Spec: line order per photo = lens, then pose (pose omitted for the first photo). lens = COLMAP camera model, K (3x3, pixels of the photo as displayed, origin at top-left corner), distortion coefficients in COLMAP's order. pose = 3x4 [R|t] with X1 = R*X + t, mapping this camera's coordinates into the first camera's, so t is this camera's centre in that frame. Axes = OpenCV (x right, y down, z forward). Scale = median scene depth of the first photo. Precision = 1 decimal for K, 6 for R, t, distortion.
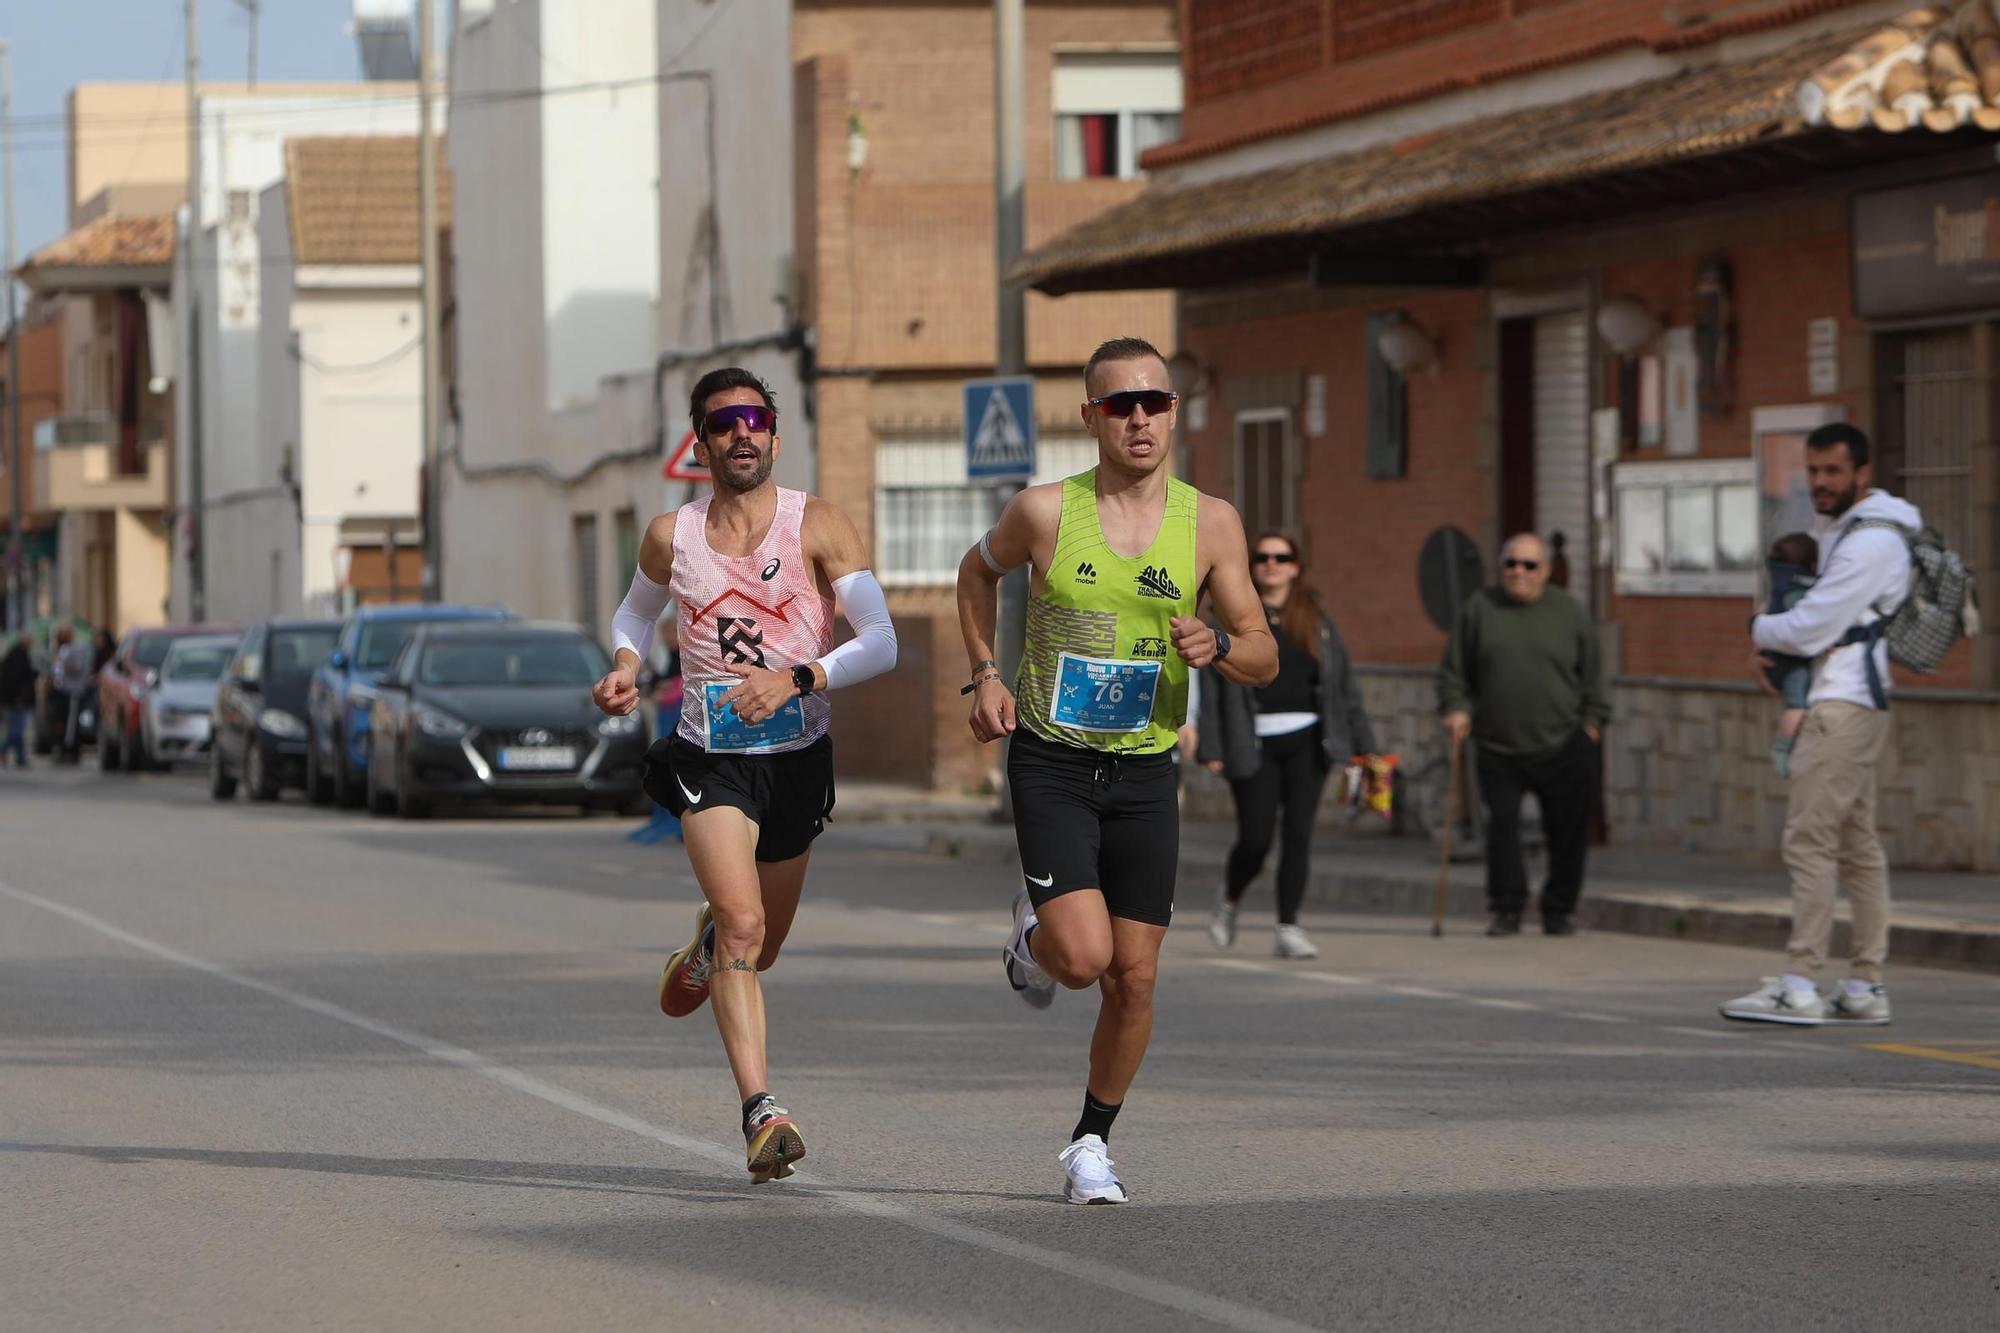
lens RADIAL K [[8605.0, 0, 1113.9], [0, 8605.0, 665.3], [0, 0, 1]] dist [-0.043415, 3.748861]
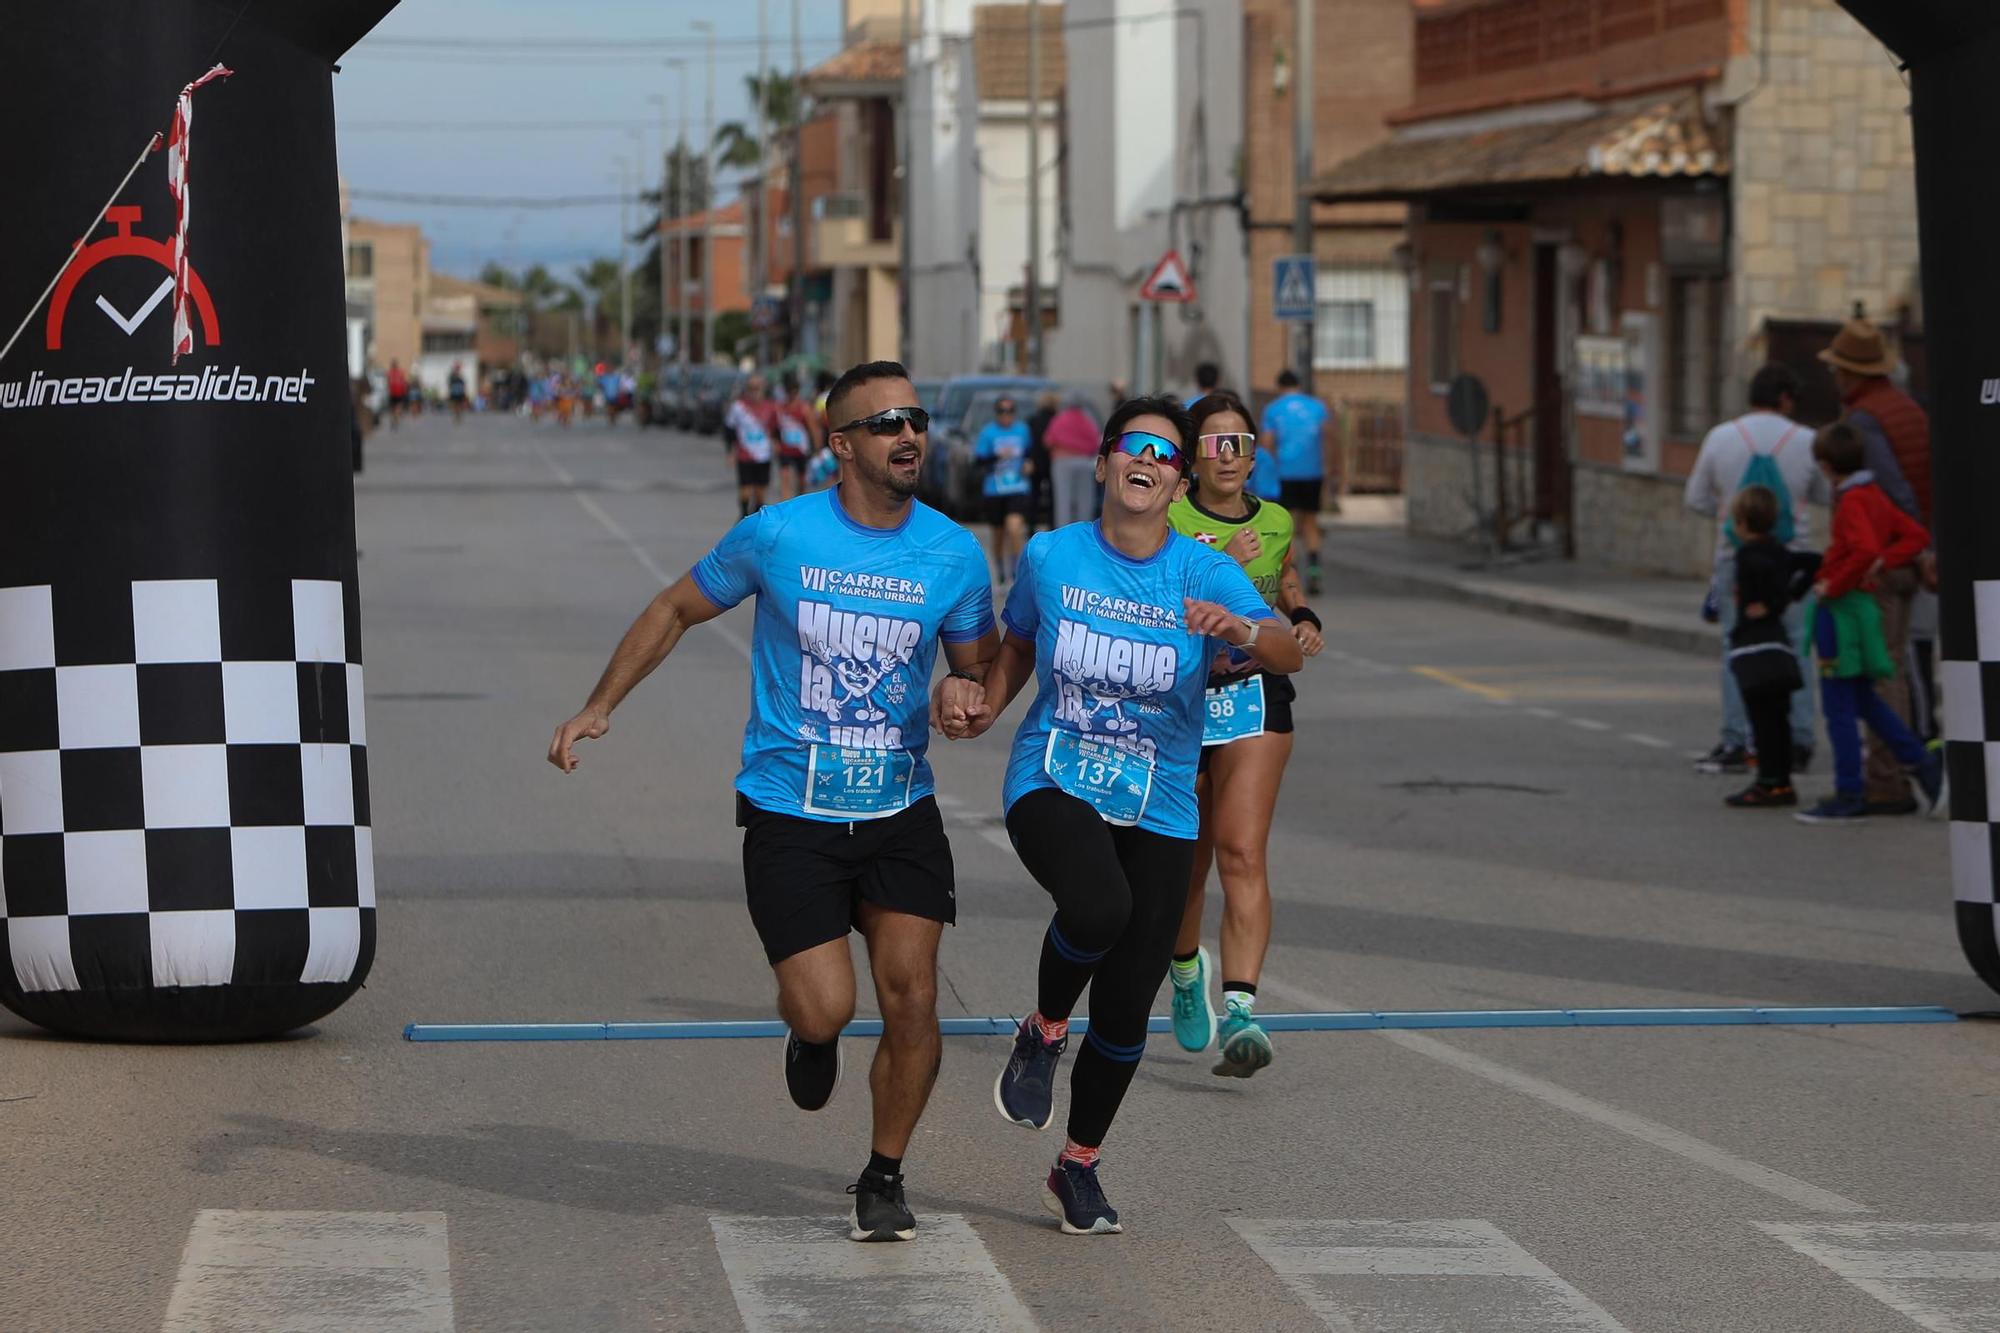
lens RADIAL K [[8605.0, 0, 1113.9], [0, 8605.0, 665.3], [0, 0, 1]] dist [-0.043415, 3.748861]
pose [[0.993854, 0.017700, -0.109270, 0.104871], [-0.013351, 0.999094, 0.040404, -0.017577], [0.109887, -0.038697, 0.993191, -0.479480]]
